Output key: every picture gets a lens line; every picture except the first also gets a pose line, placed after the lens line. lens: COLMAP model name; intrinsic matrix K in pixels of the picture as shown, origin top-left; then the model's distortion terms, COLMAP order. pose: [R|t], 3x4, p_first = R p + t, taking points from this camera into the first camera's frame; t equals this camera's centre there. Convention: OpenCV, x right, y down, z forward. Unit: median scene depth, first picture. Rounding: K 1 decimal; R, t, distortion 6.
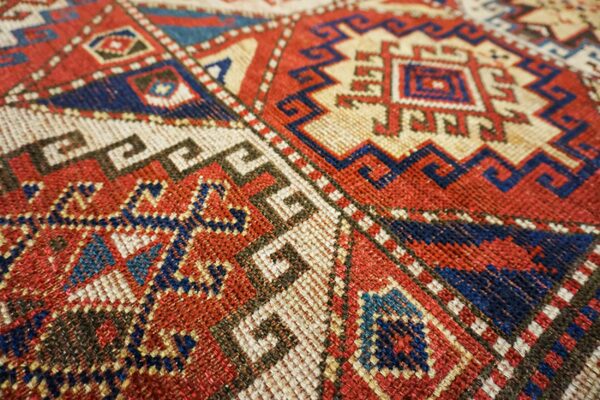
lens RADIAL K [[401.6, 0, 300.0], [0, 401.6, 200.0], [0, 0, 1]] dist [-0.042851, 0.062990]
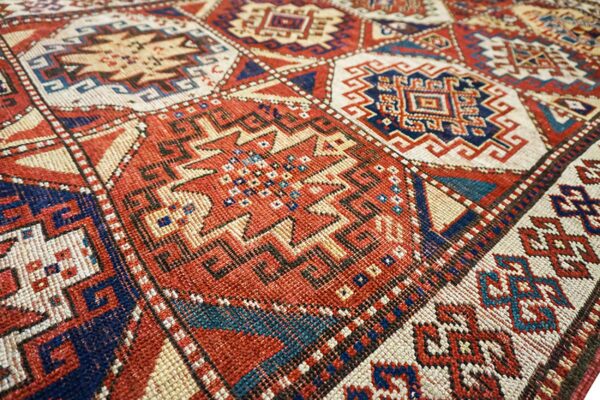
lens RADIAL K [[401.6, 0, 300.0], [0, 401.6, 200.0], [0, 0, 1]] dist [-0.042851, 0.062990]
pose [[-0.985889, -0.124910, -0.111449, 0.429890], [-0.107715, -0.036280, 0.993520, -2.724678], [-0.128144, 0.991505, 0.022313, 2.095200]]
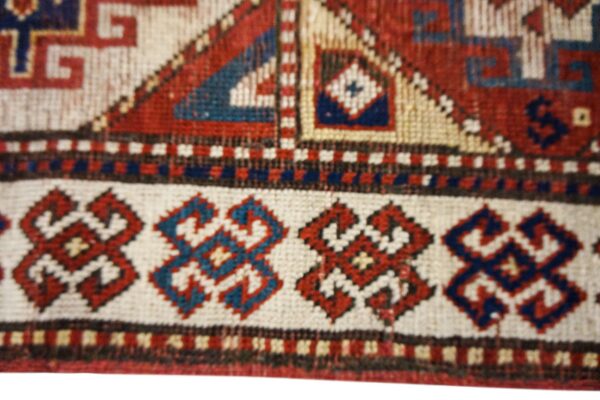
lens RADIAL K [[417.7, 0, 300.0], [0, 417.7, 200.0], [0, 0, 1]] dist [-0.035320, 0.071997]
pose [[-0.723773, -0.688964, 0.038485, -1.142950], [0.486234, -0.469637, 0.736898, -1.663522], [-0.489622, 0.552060, 0.674908, 1.137773]]
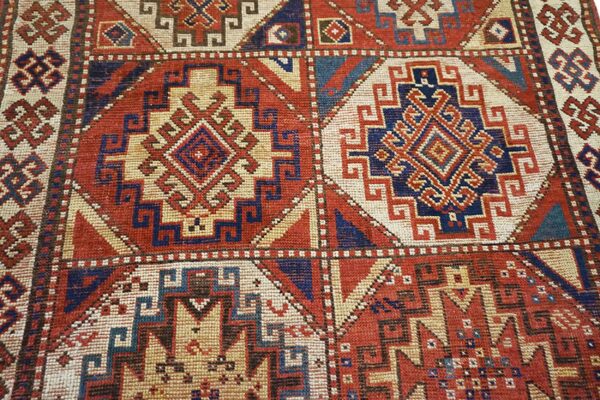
lens RADIAL K [[417.7, 0, 300.0], [0, 417.7, 200.0], [0, 0, 1]] dist [-0.035320, 0.071997]
pose [[-0.602766, 0.725714, -0.331681, 0.864746], [-0.648433, -0.203278, 0.733630, -1.984160], [0.464982, 0.657280, 0.593106, 0.365295]]
